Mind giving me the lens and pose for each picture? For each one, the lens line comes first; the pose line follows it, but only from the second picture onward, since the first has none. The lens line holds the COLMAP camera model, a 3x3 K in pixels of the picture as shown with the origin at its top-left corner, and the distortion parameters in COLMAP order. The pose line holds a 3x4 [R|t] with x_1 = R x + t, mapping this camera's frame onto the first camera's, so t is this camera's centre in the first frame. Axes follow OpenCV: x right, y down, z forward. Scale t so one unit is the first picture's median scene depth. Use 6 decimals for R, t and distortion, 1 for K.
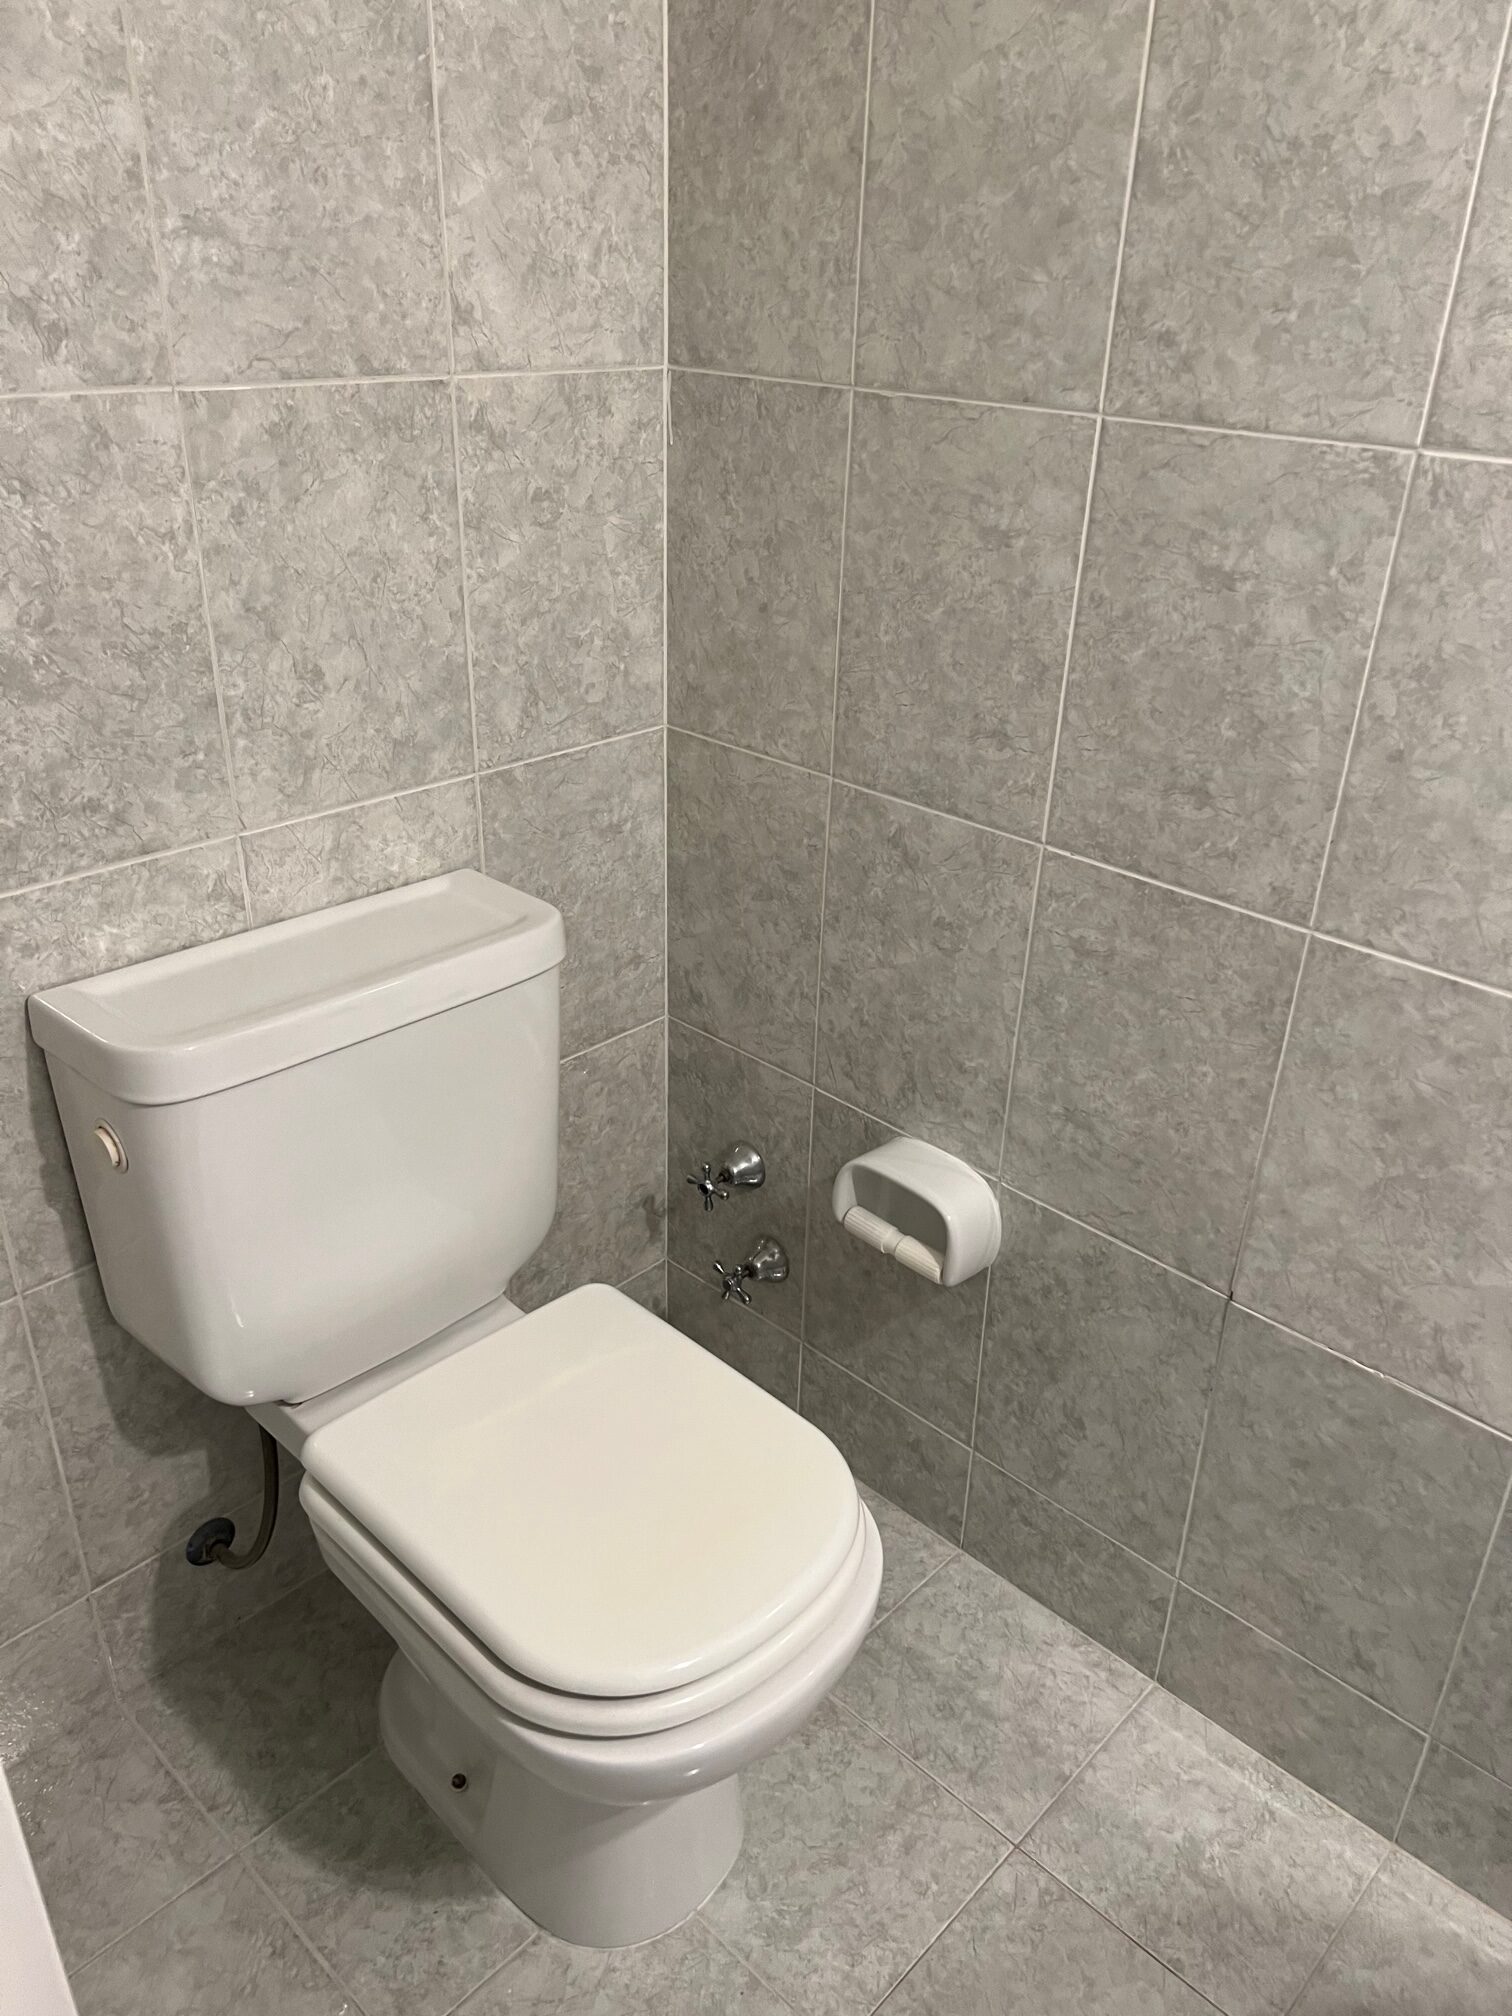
lens RADIAL K [[1523.2, 0, 756.1], [0, 1523.2, 1009.2], [0, 0, 1]] dist [0.043221, -0.045544]
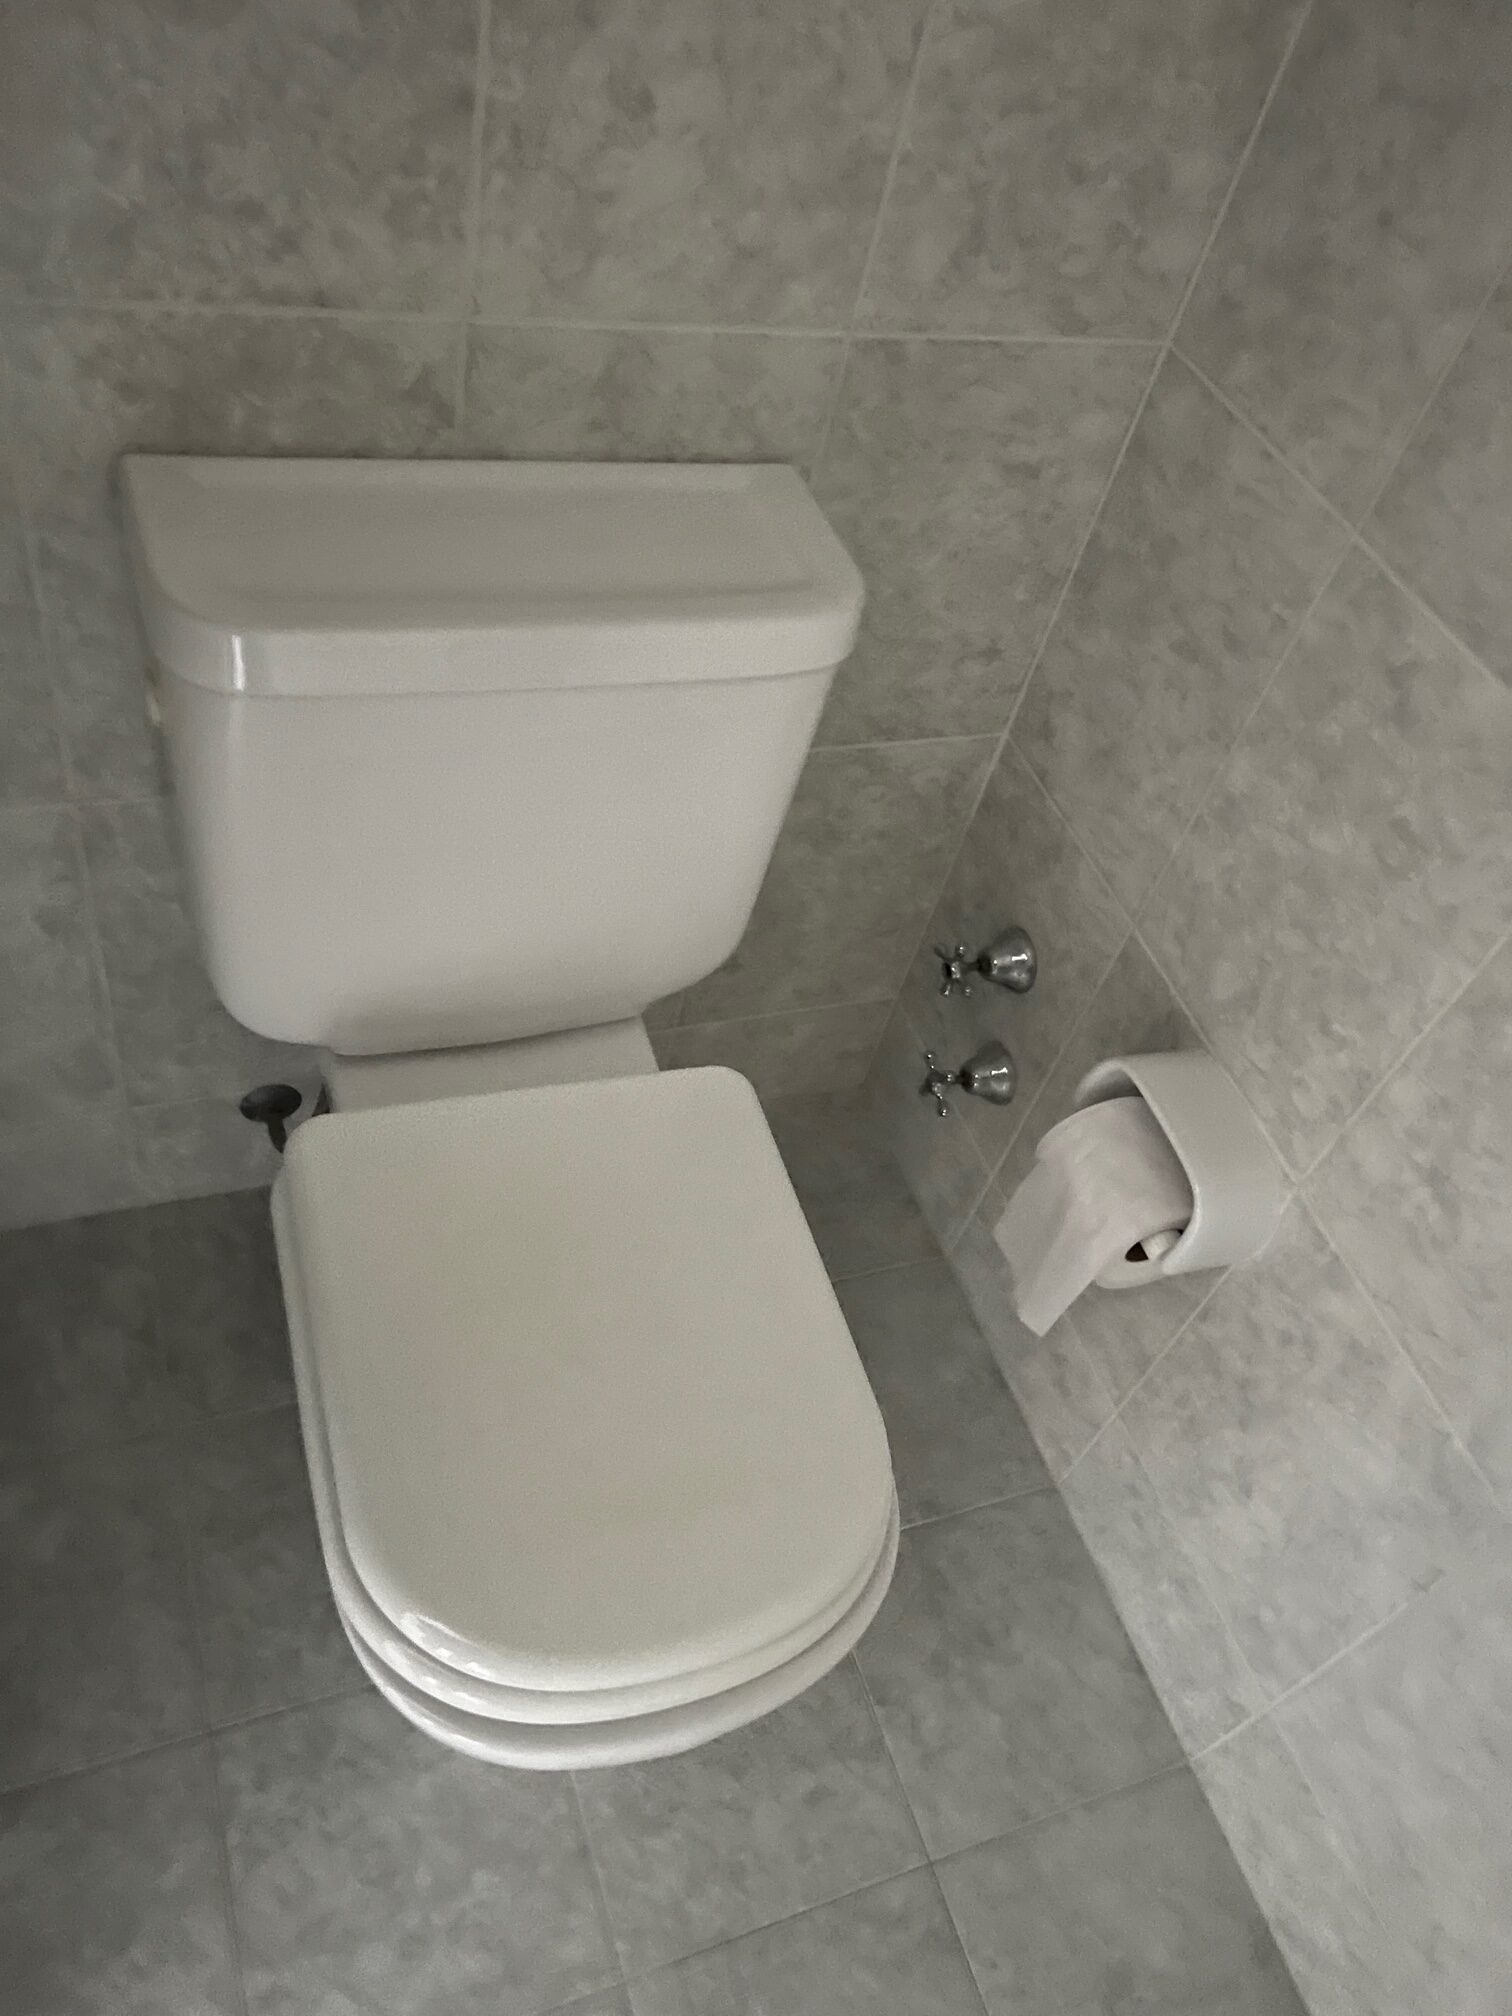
lens RADIAL K [[1523.2, 0, 763.1], [0, 1523.2, 993.6], [0, 0, 1]] dist [0.043221, -0.045544]
pose [[0.882813, 0.435433, -0.176181, 0.029473], [-0.357248, 0.865932, 0.350051, -0.132213], [0.304984, -0.246089, 0.920013, 0.316574]]
